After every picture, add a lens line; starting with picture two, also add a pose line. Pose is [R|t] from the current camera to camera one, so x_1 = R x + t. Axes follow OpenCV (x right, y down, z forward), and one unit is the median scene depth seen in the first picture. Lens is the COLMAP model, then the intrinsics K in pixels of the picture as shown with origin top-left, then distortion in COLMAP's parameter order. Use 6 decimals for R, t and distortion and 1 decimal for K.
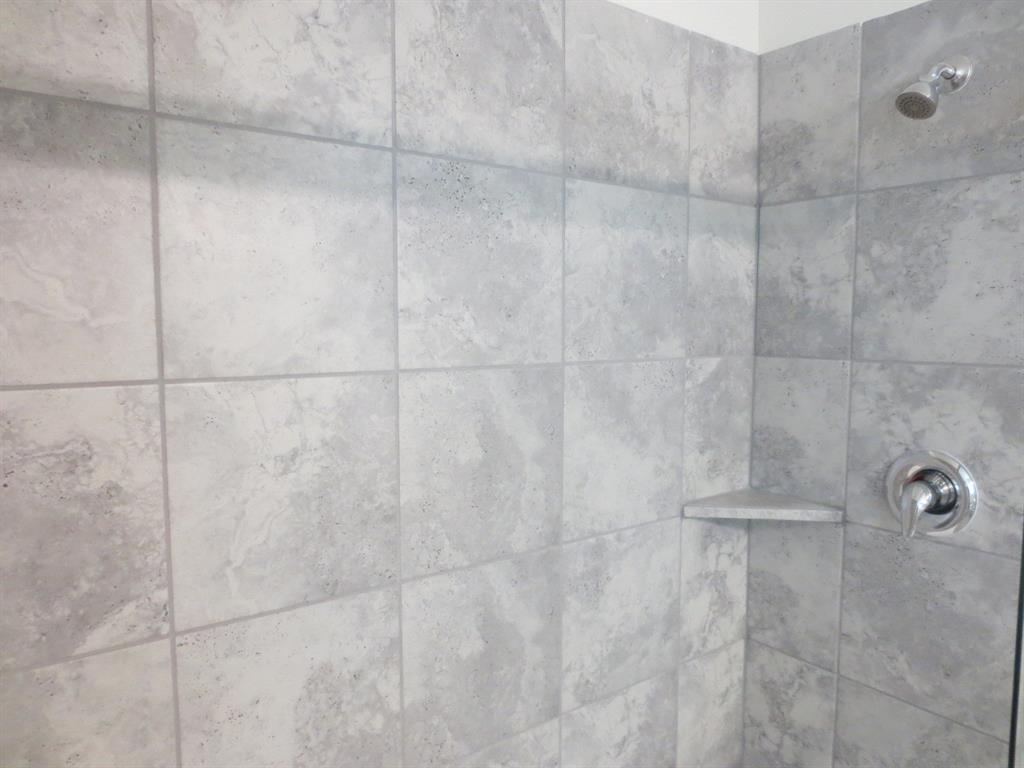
lens RADIAL K [[722.7, 0, 511.6], [0, 722.7, 385.8], [0, 0, 1]] dist [-0.044701, 0.025456]
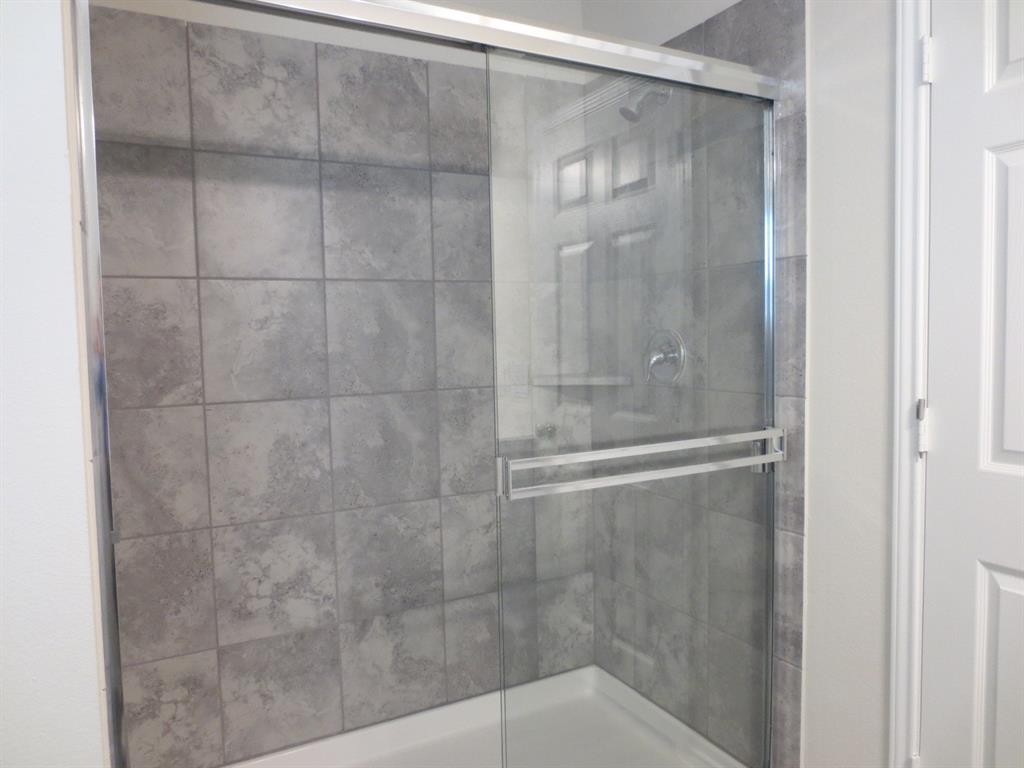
lens RADIAL K [[722.7, 0, 511.5], [0, 722.7, 385.3], [0, 0, 1]] dist [-0.044701, 0.025456]
pose [[0.989876, -0.011763, -0.141448, 0.519593], [0.009996, 0.999863, -0.013202, 0.253429], [0.141584, 0.011655, 0.989858, -0.684698]]
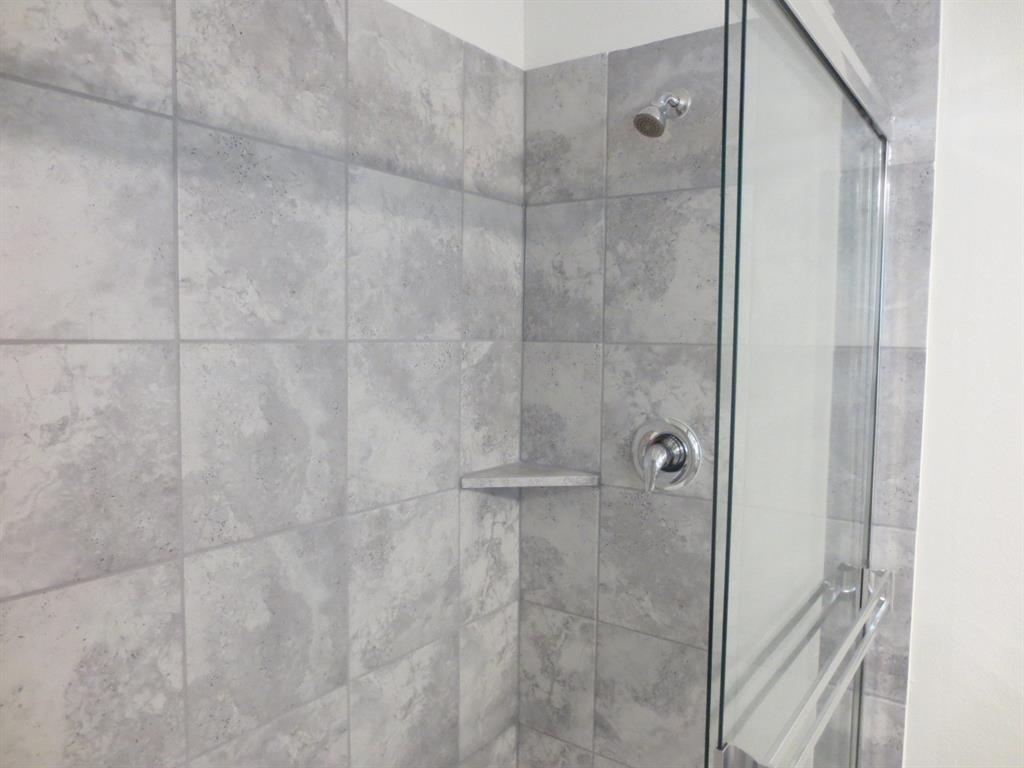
lens RADIAL K [[722.7, 0, 514.5], [0, 722.7, 385.1], [0, 0, 1]] dist [-0.044701, 0.025456]
pose [[0.952898, -0.007613, 0.303195, -0.014860], [0.011930, 0.999852, -0.012388, 0.052487], [-0.303056, 0.015422, 0.952848, -0.070460]]
